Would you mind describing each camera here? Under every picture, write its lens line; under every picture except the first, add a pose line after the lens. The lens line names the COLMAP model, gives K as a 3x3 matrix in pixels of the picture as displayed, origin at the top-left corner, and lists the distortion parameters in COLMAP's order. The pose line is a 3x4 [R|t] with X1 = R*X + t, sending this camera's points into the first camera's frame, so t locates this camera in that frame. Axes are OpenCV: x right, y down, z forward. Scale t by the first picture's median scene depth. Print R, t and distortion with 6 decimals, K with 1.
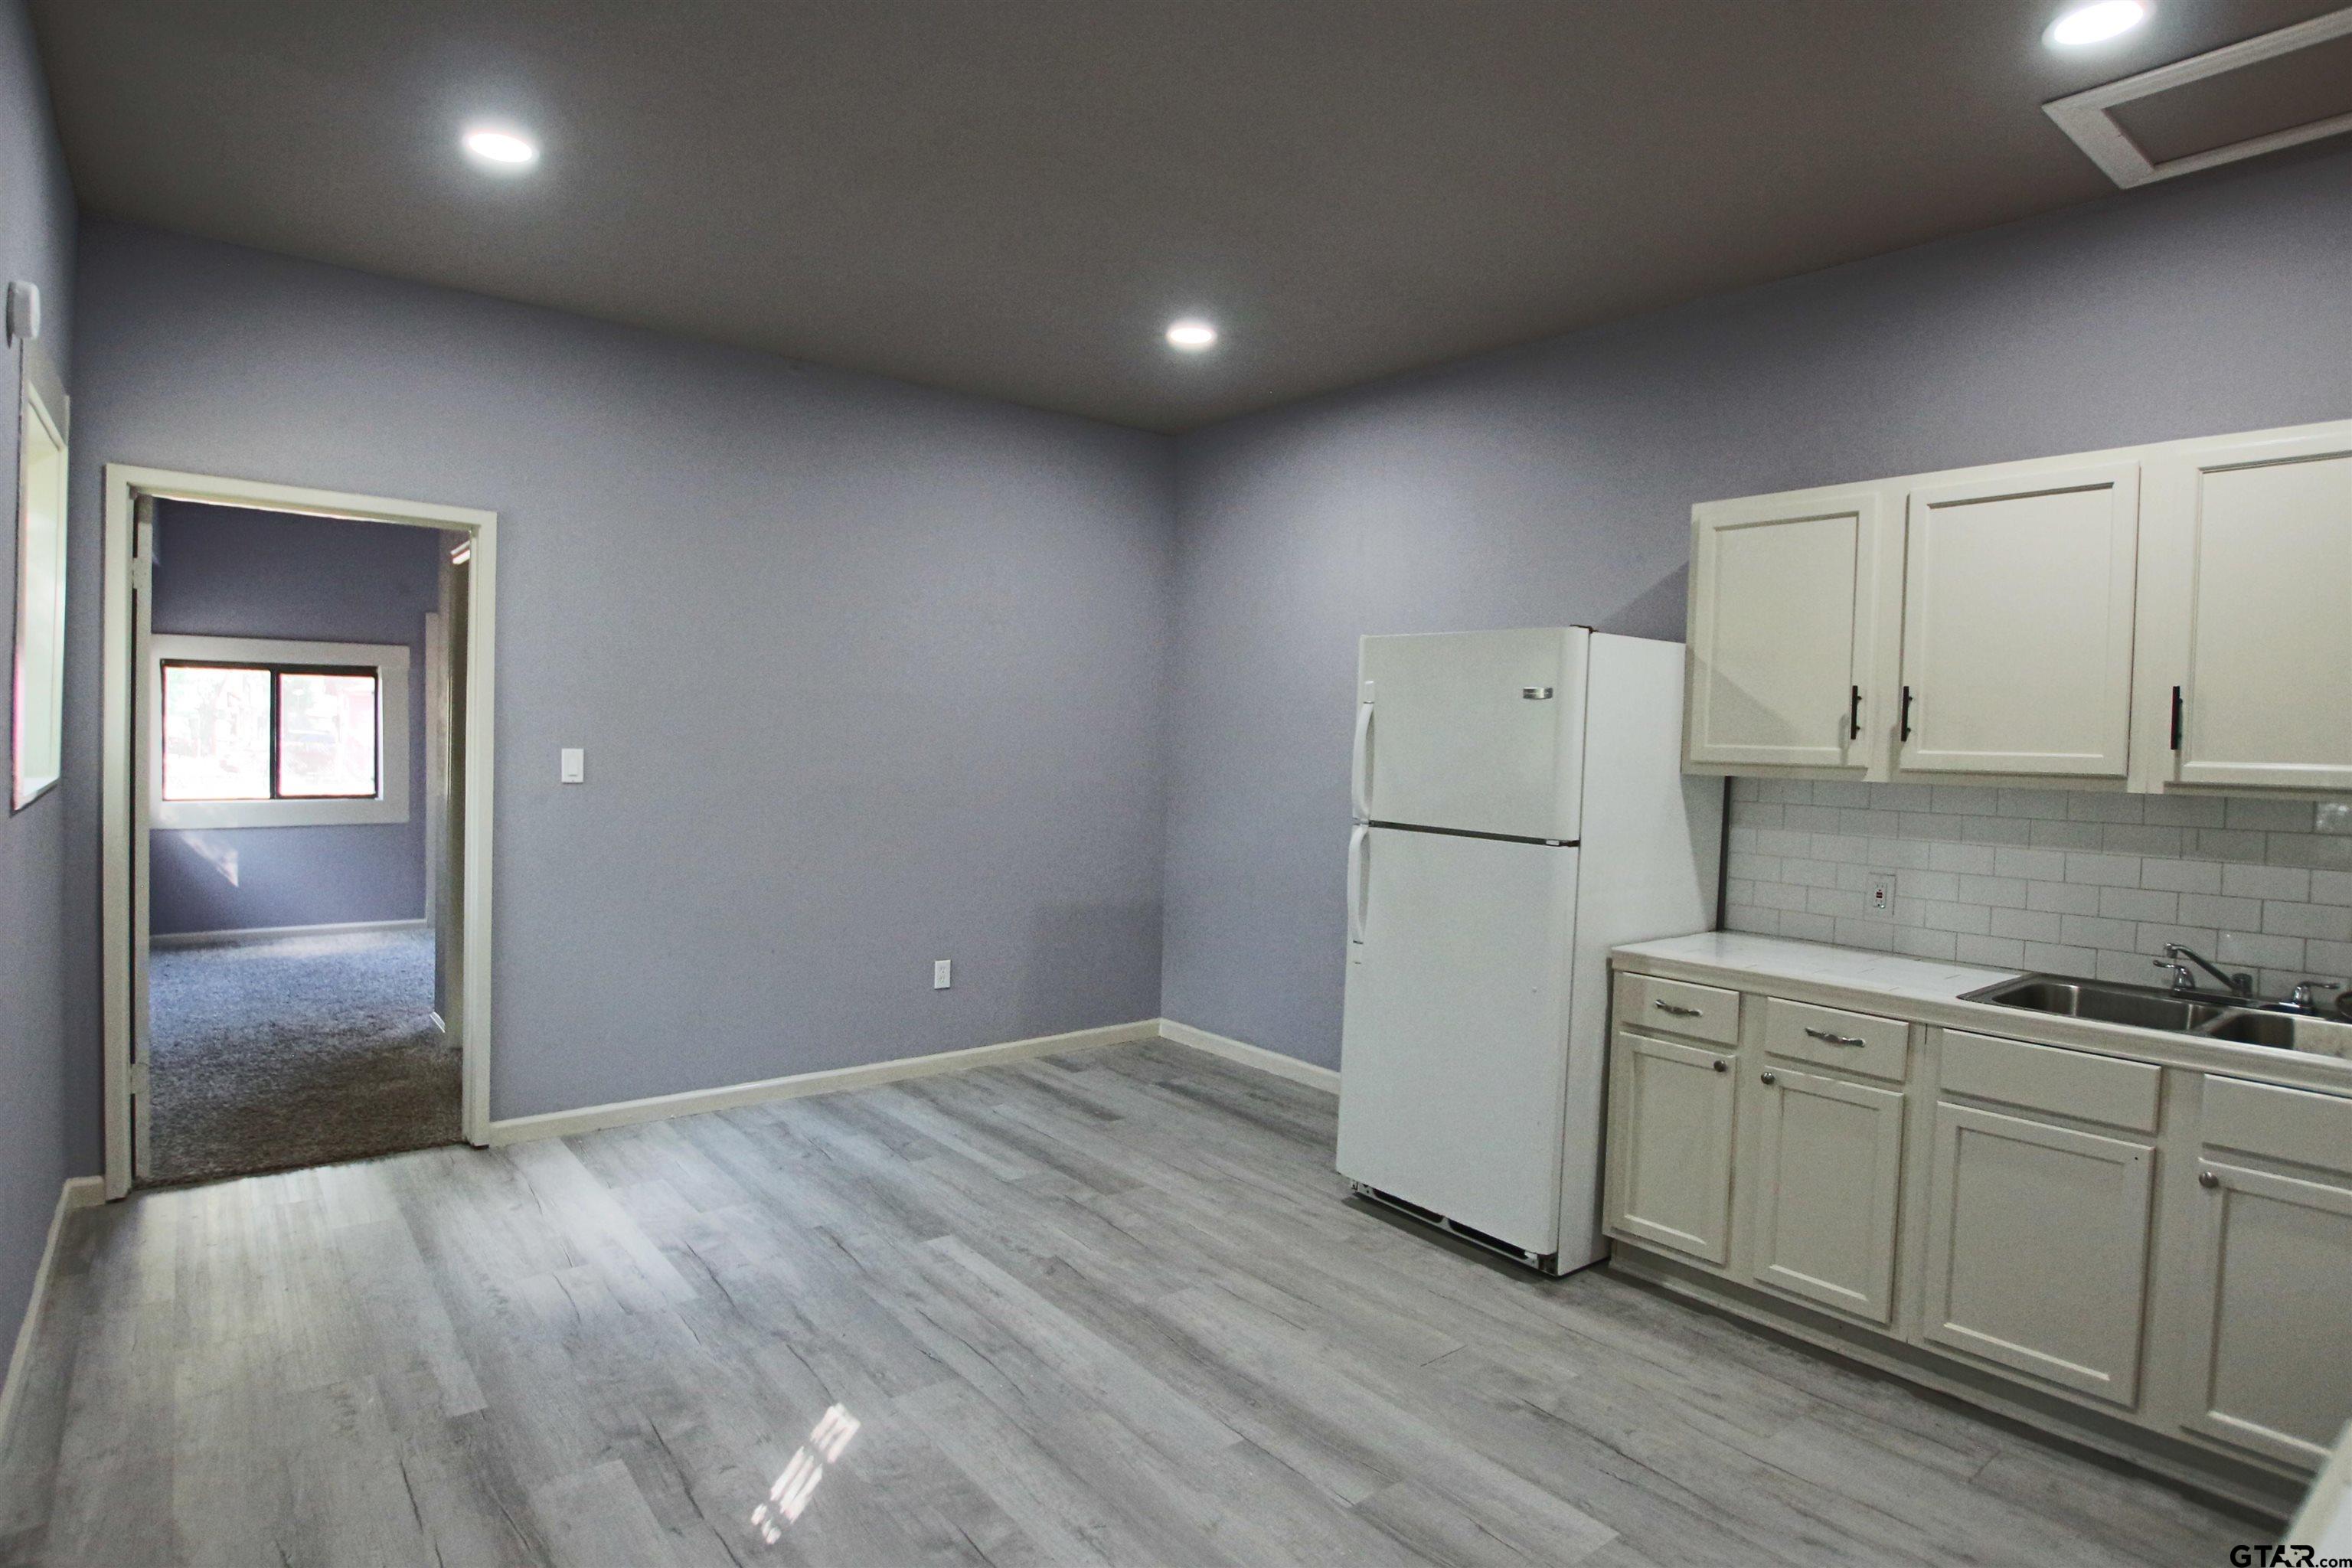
lens RADIAL K [[1234.3, 0, 1121.5], [0, 1234.3, 773.7], [0, 0, 1]] dist [-0.031281, 0.000461]
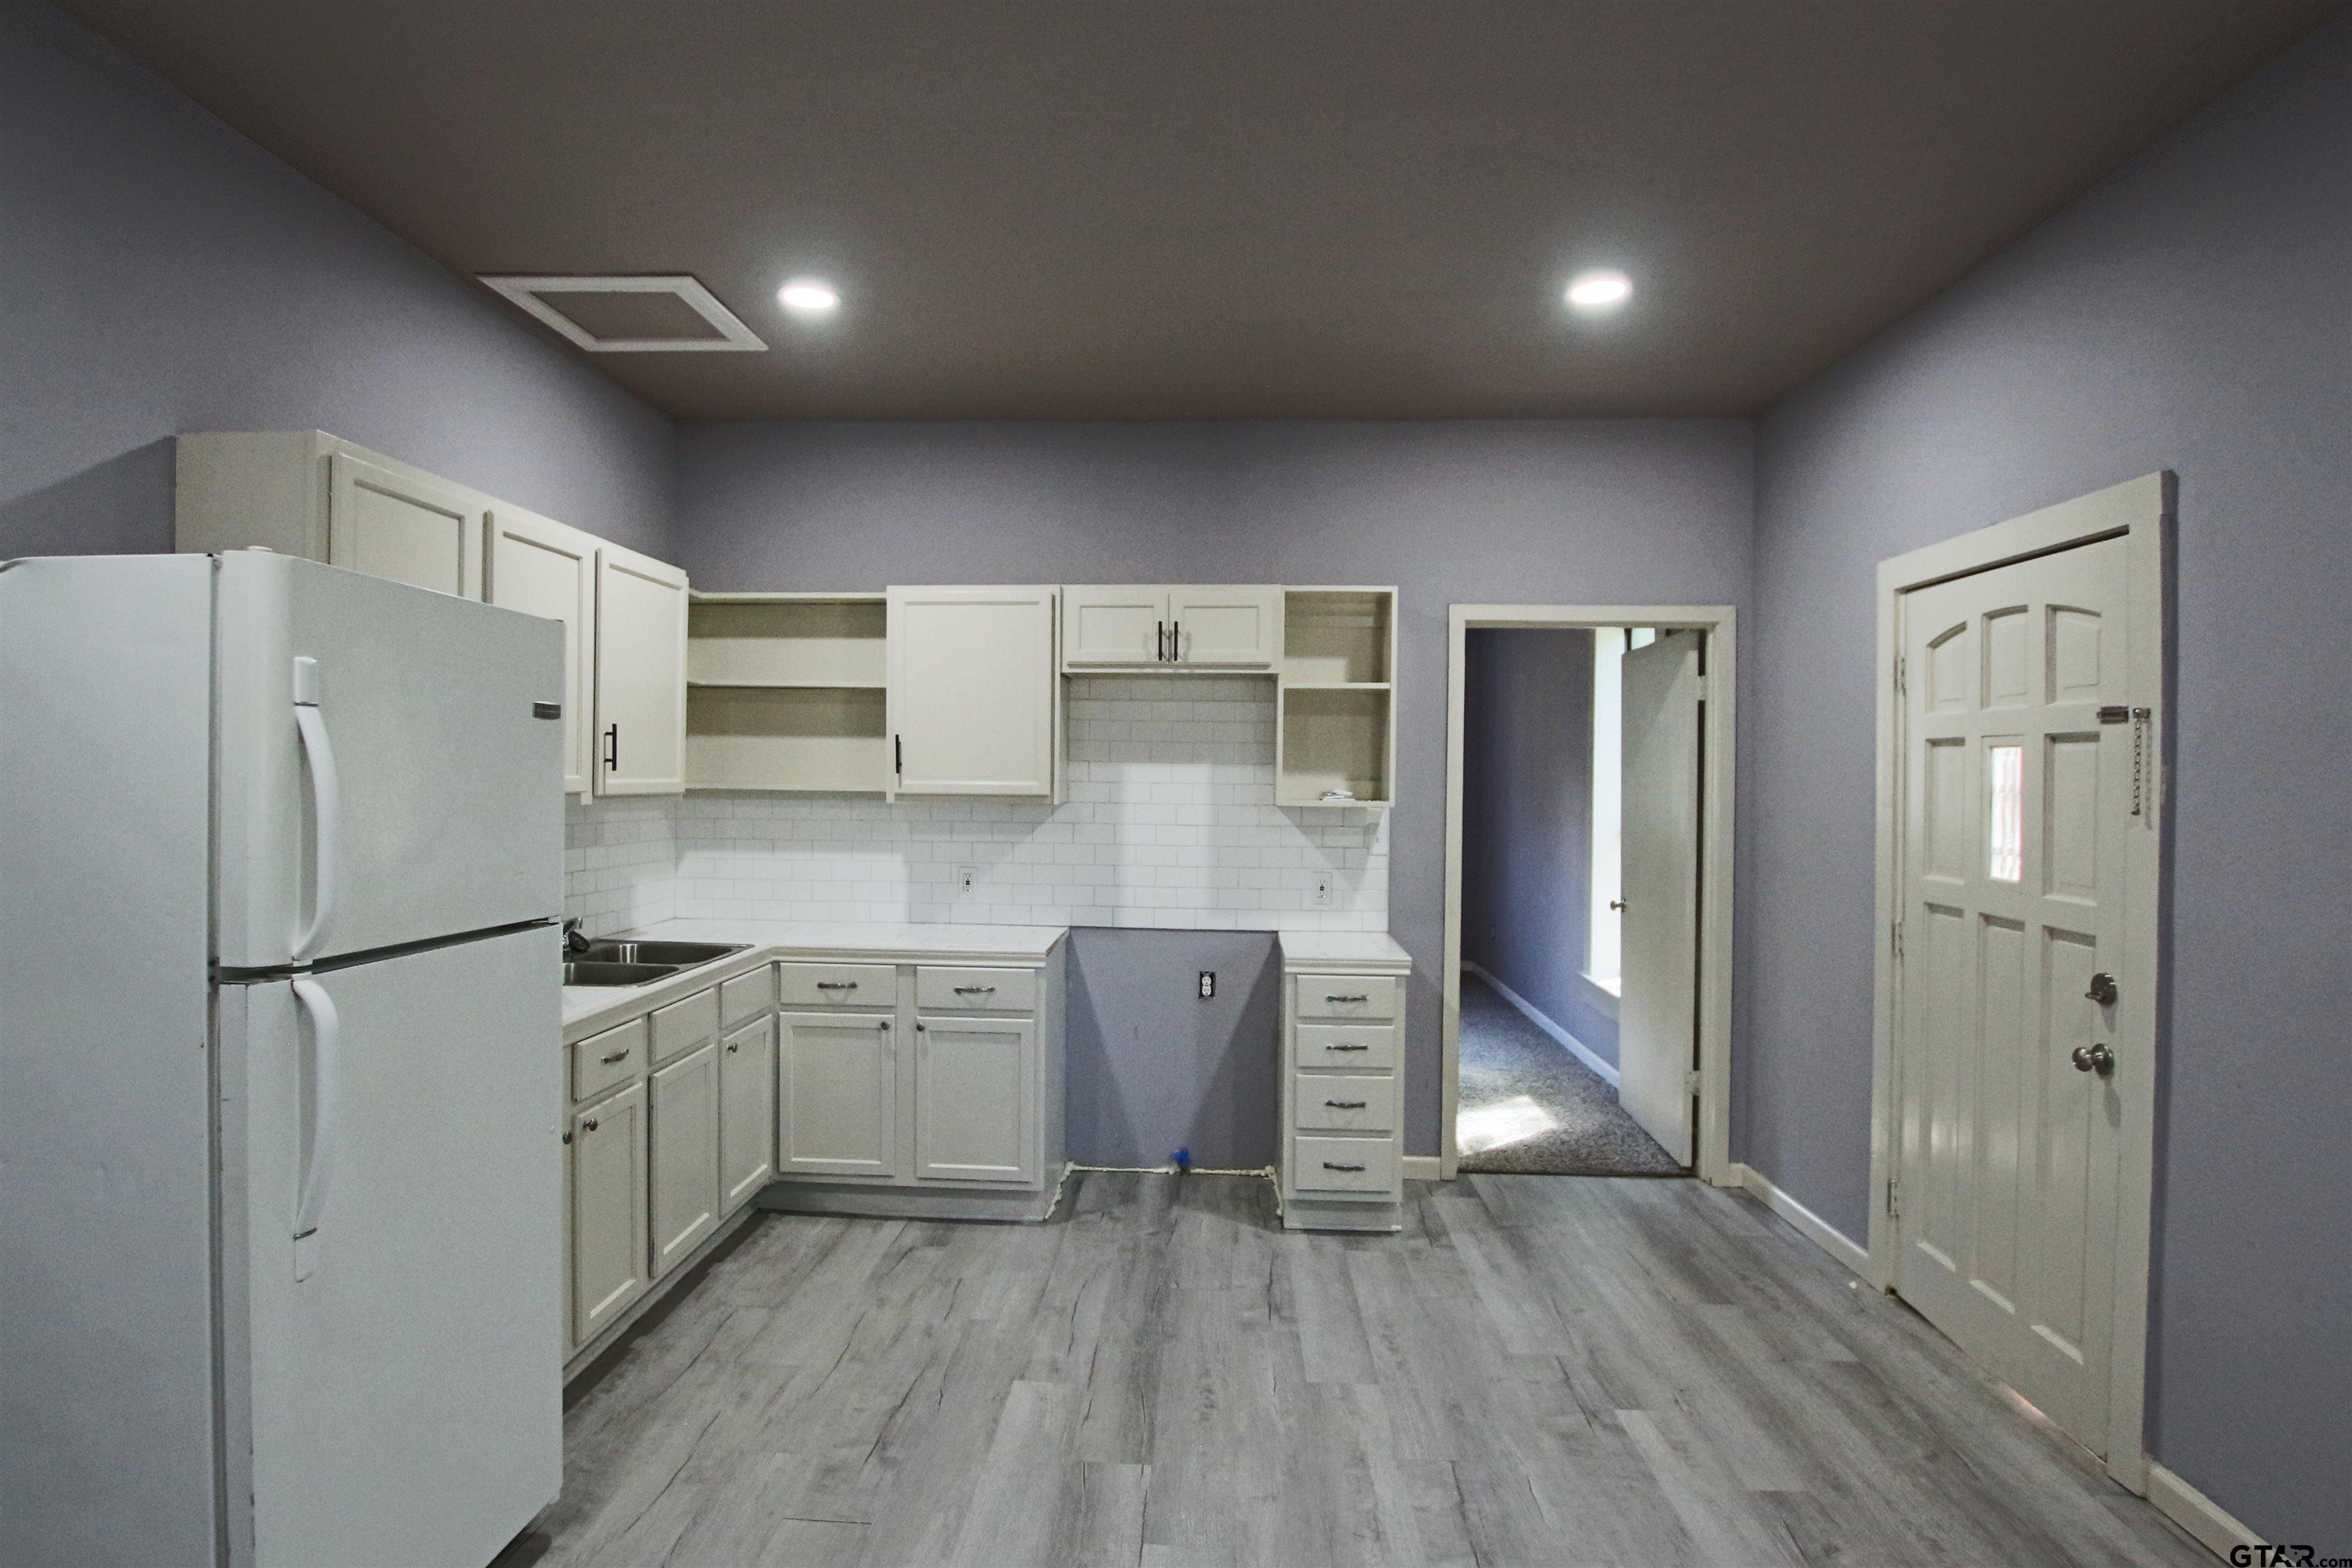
lens RADIAL K [[1233.1, 0, 1144.5], [0, 1233.1, 789.5], [0, 0, 1]] dist [-0.038696, 0.007214]
pose [[-0.751761, -0.043387, 0.658007, -0.376124], [-0.012621, 0.998597, 0.051426, -0.061112], [-0.659315, 0.030355, -0.751254, 1.299599]]
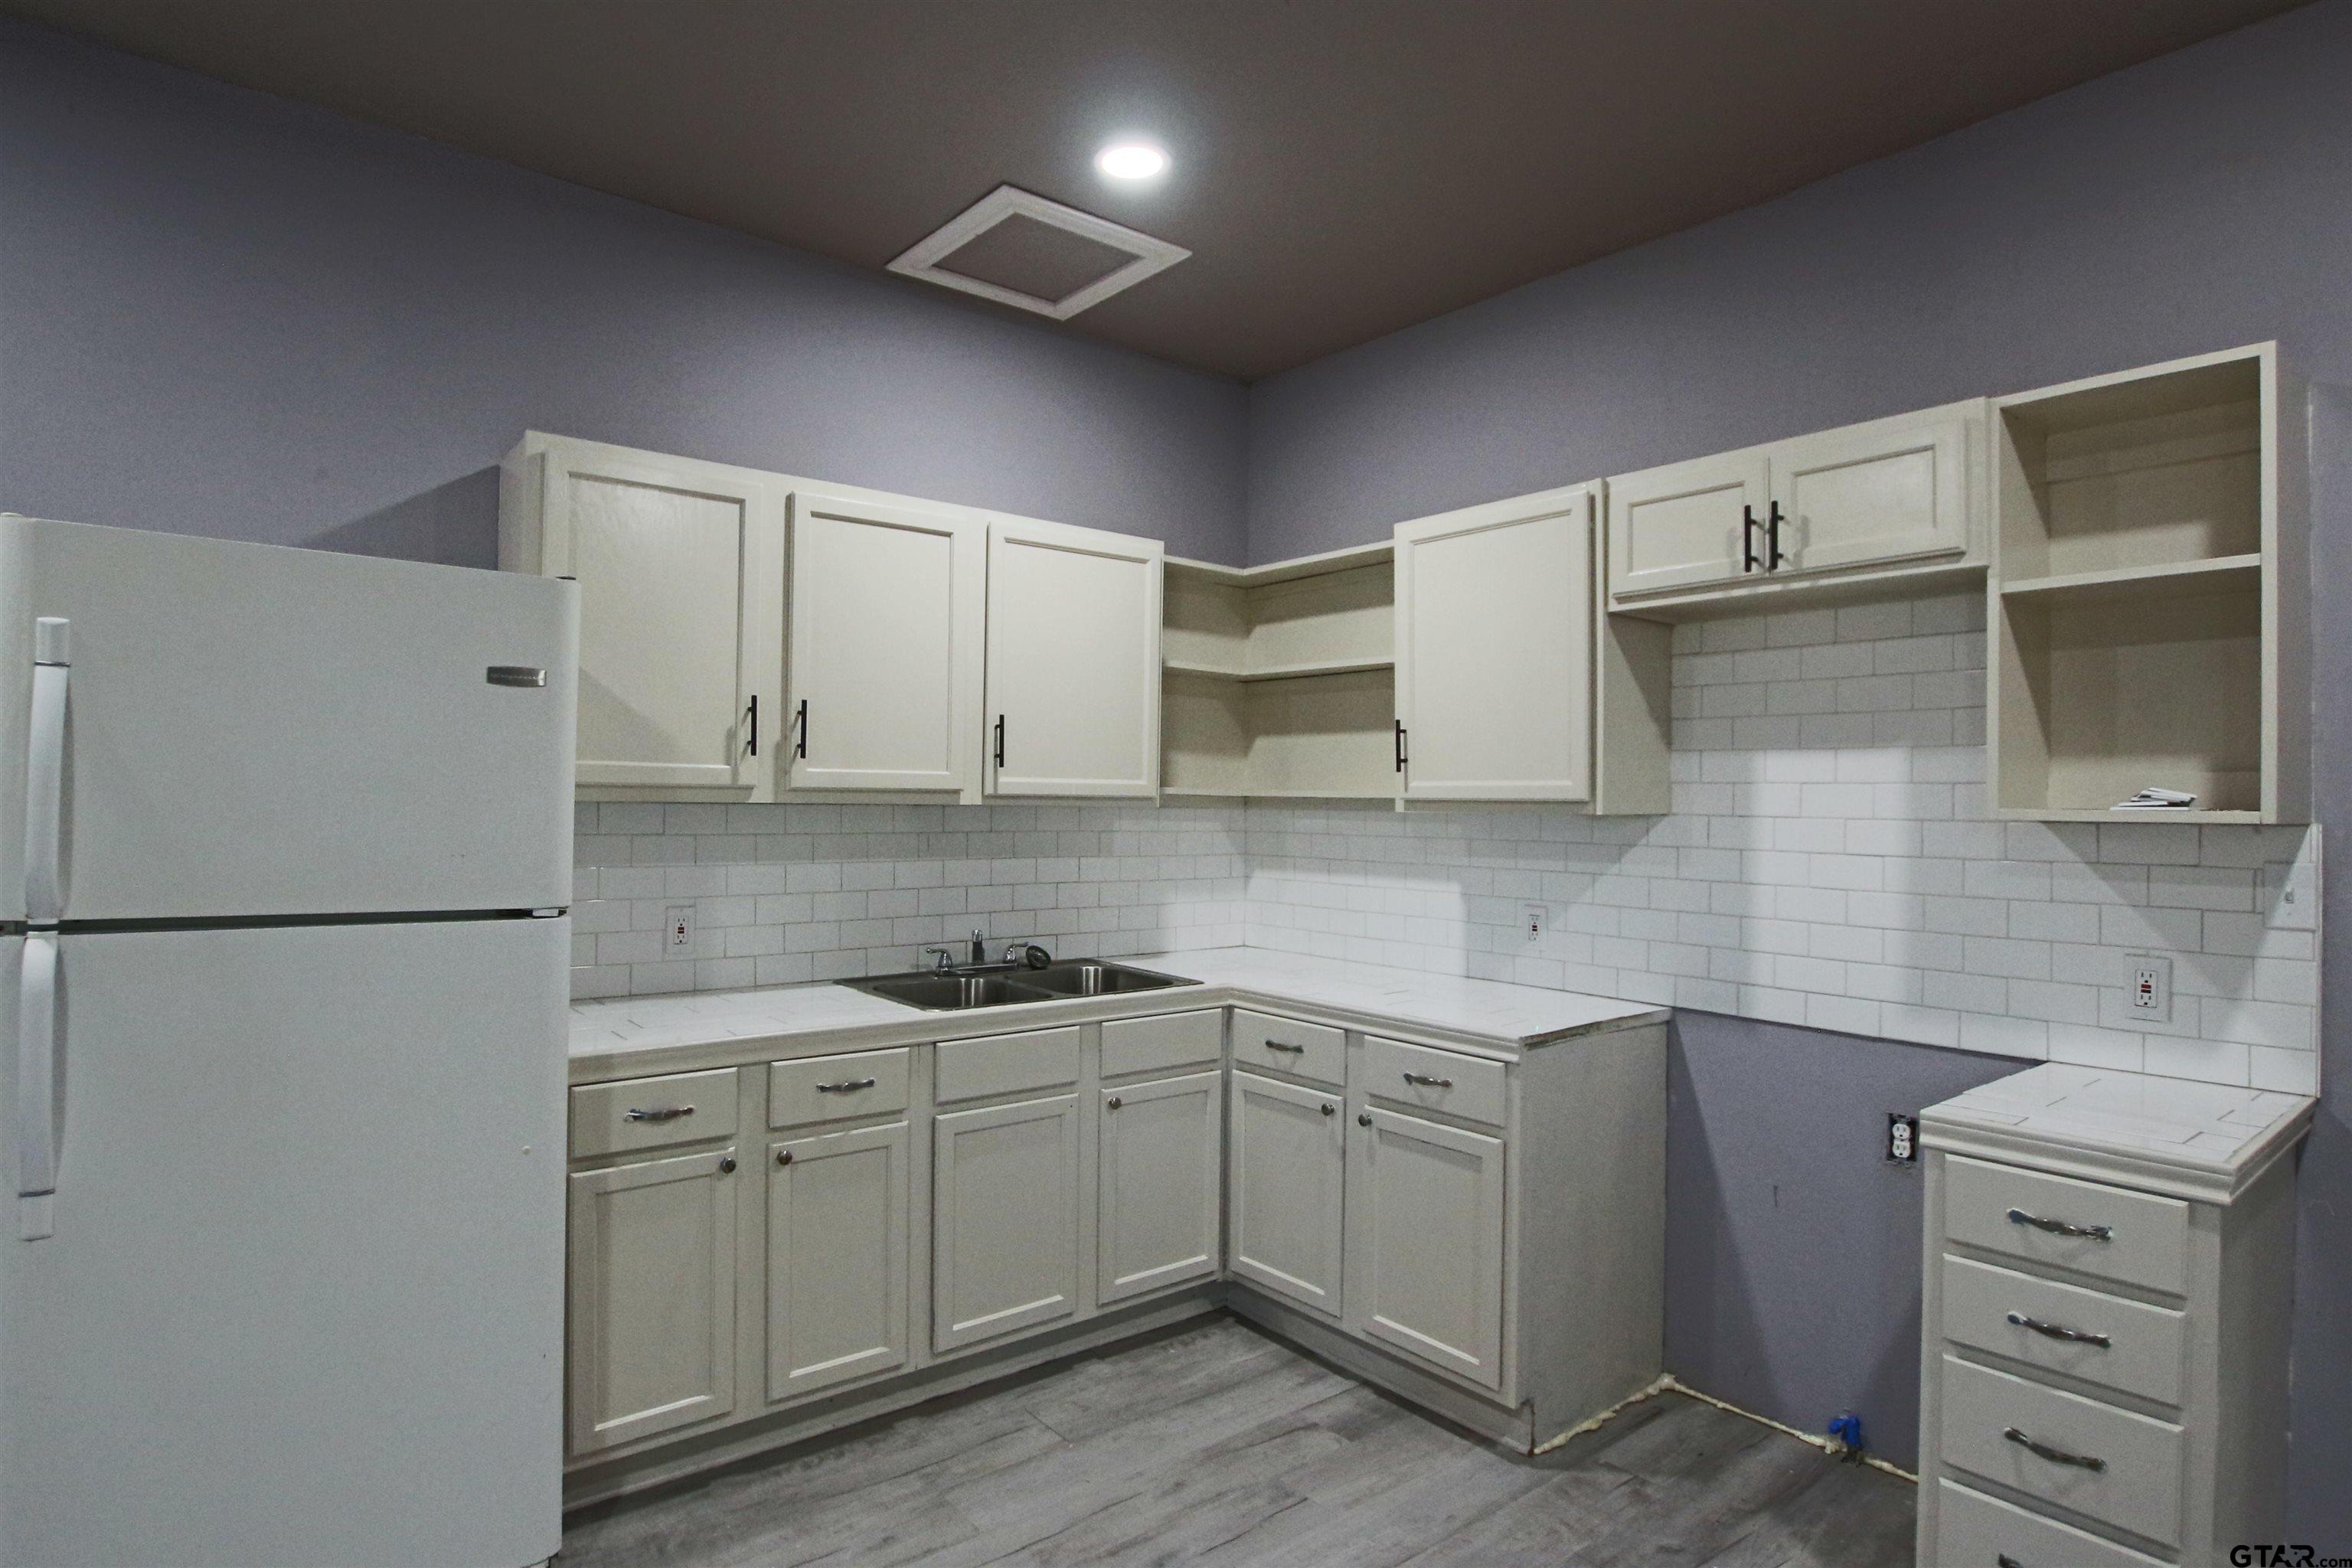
lens RADIAL K [[1233.1, 0, 1144.5], [0, 1233.1, 789.5], [0, 0, 1]] dist [-0.038696, 0.007214]
pose [[-0.009496, -0.018353, 0.999786, -0.285689], [0.017094, 0.999682, 0.018513, -0.014444], [-0.999809, 0.017266, -0.009179, 0.689141]]
